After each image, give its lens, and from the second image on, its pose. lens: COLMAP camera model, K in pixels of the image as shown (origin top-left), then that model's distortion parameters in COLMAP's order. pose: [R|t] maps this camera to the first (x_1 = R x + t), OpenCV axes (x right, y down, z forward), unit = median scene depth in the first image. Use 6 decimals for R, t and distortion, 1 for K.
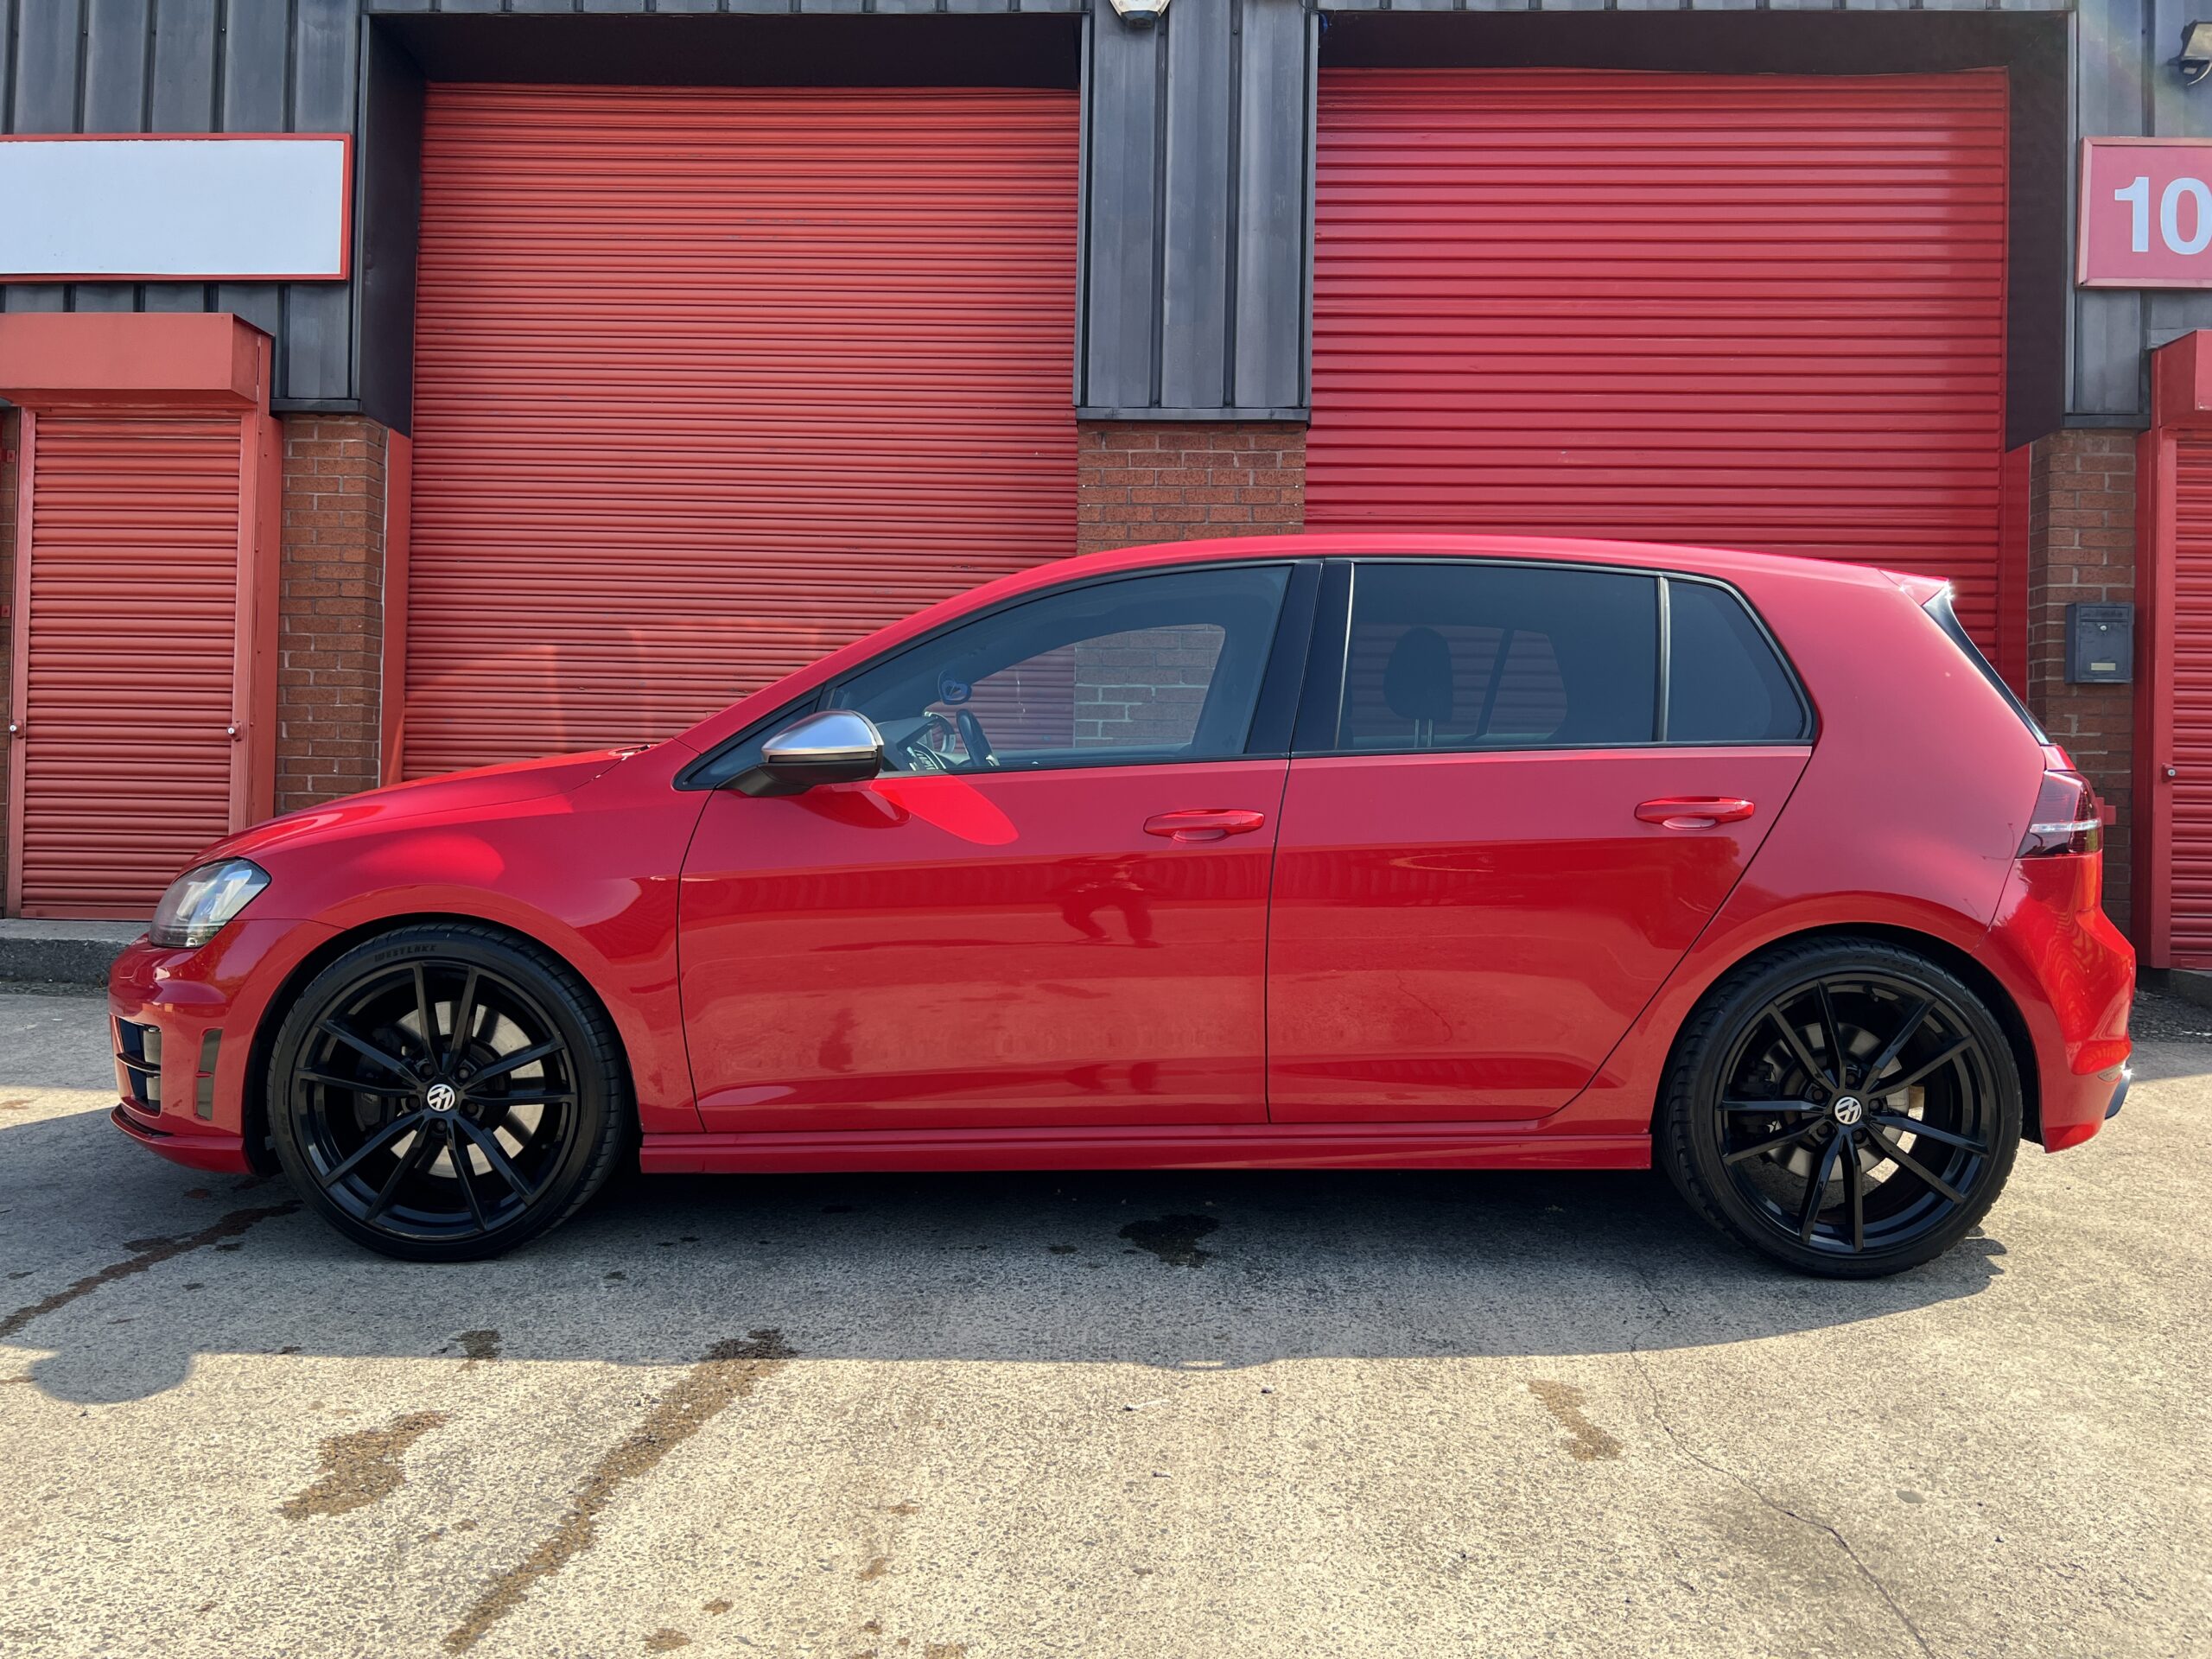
lens RADIAL K [[1672.5, 0, 1104.4], [0, 1672.5, 811.7], [0, 0, 1]] dist [0.039190, -0.049823]
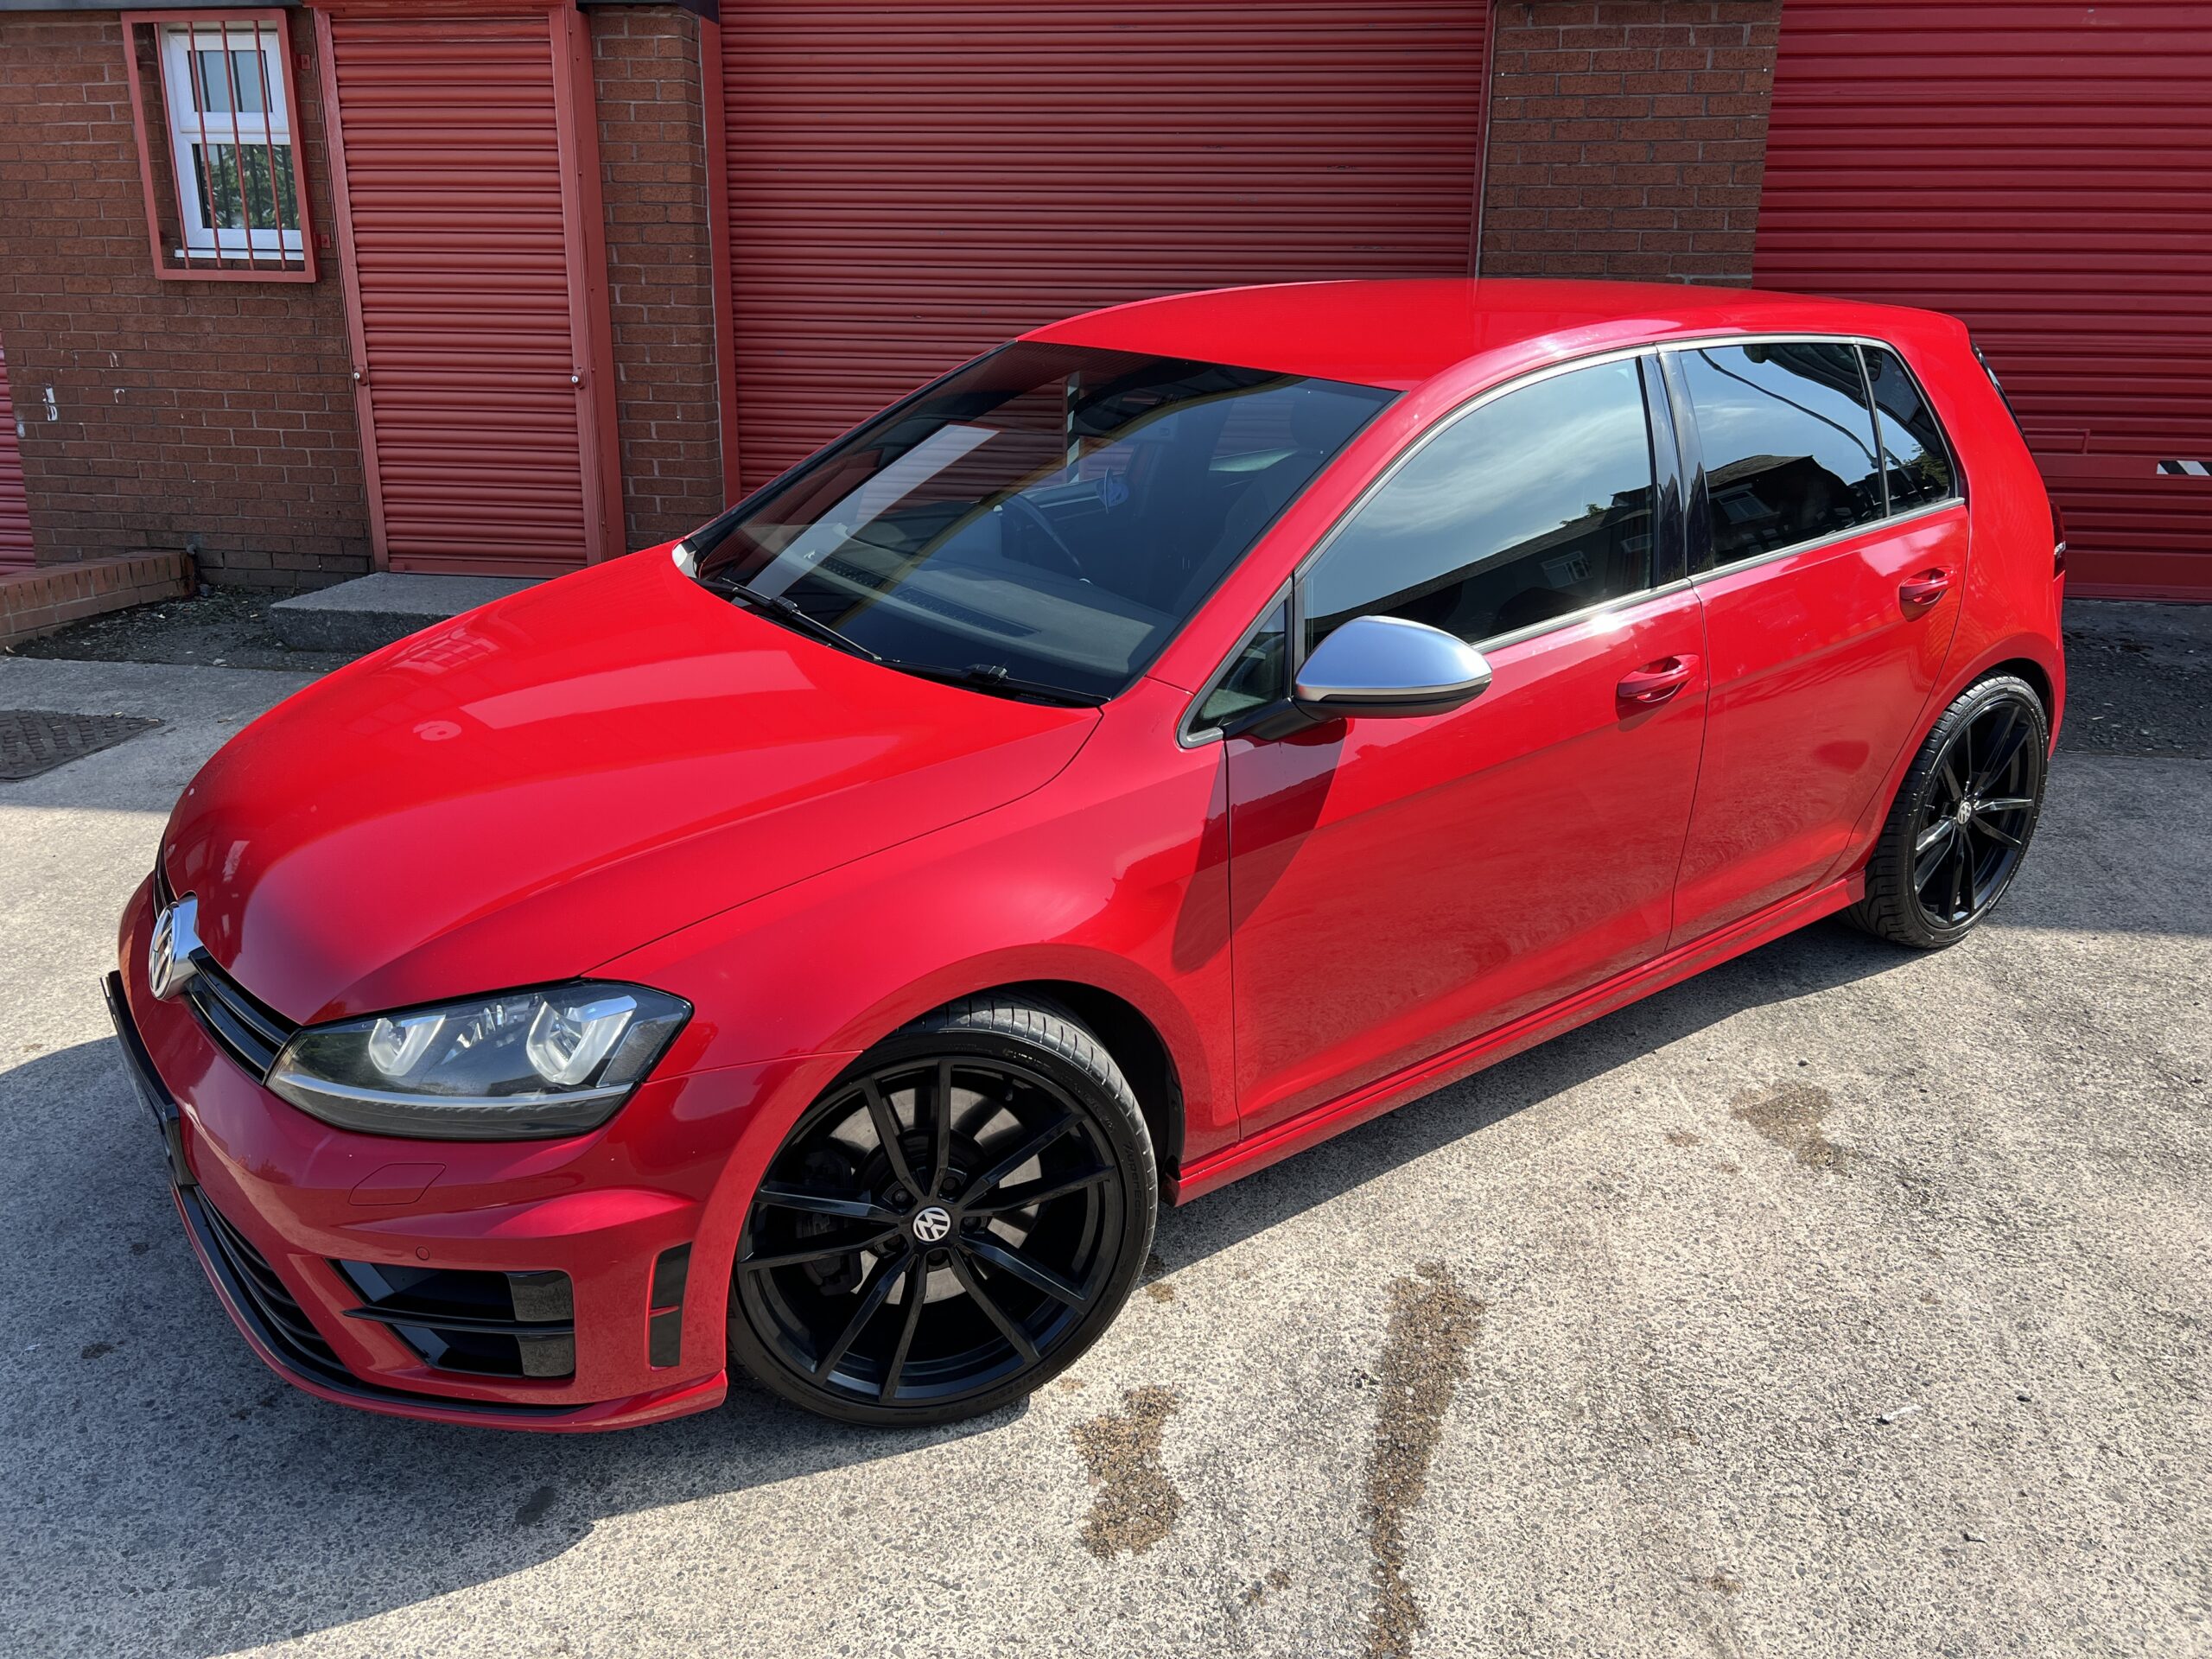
lens RADIAL K [[1672.5, 0, 1094.3], [0, 1672.5, 810.1], [0, 0, 1]] dist [0.039190, -0.049823]
pose [[0.994318, 0.023691, -0.103779, -0.124260], [0.007964, 0.955631, 0.294458, -0.093557], [0.106150, -0.293611, 0.950013, 0.058408]]
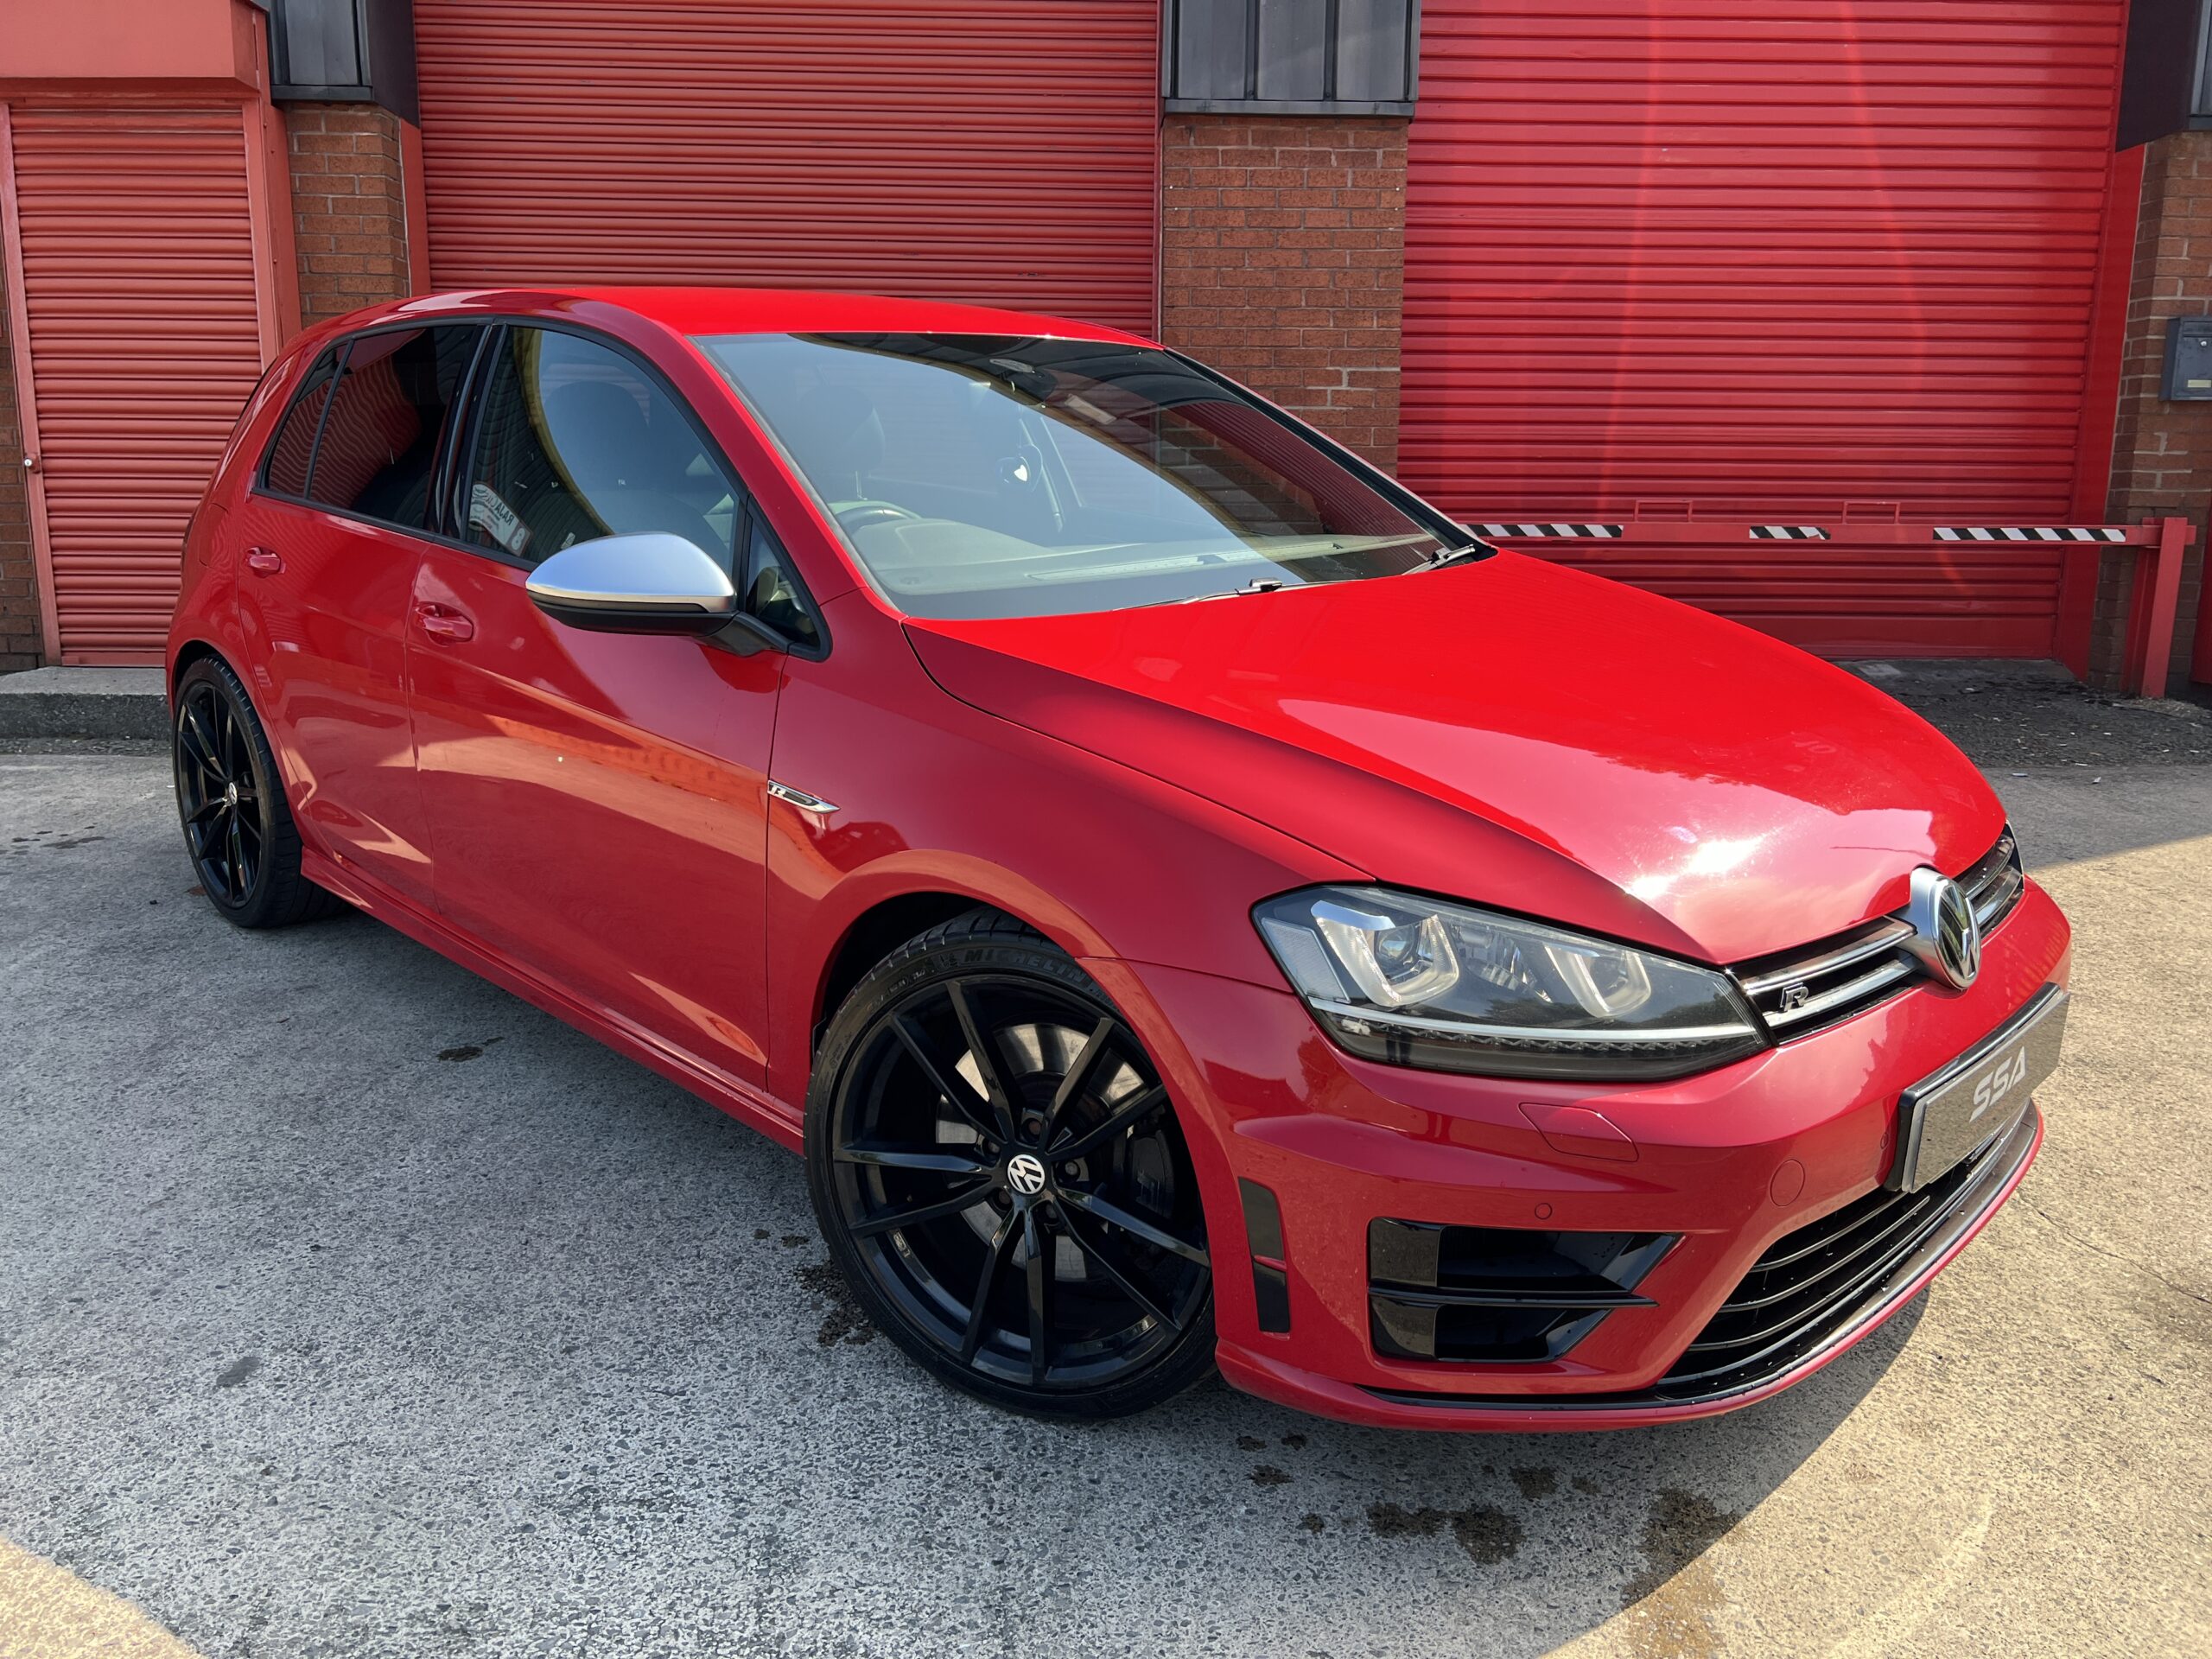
lens RADIAL K [[1672.5, 0, 1101.3], [0, 1672.5, 821.0], [0, 0, 1]] dist [0.039190, -0.049823]
pose [[0.998142, -0.020385, 0.057419, -0.115315], [0.008738, 0.980526, 0.196195, -0.033332], [-0.060300, -0.195329, 0.978882, 0.014786]]
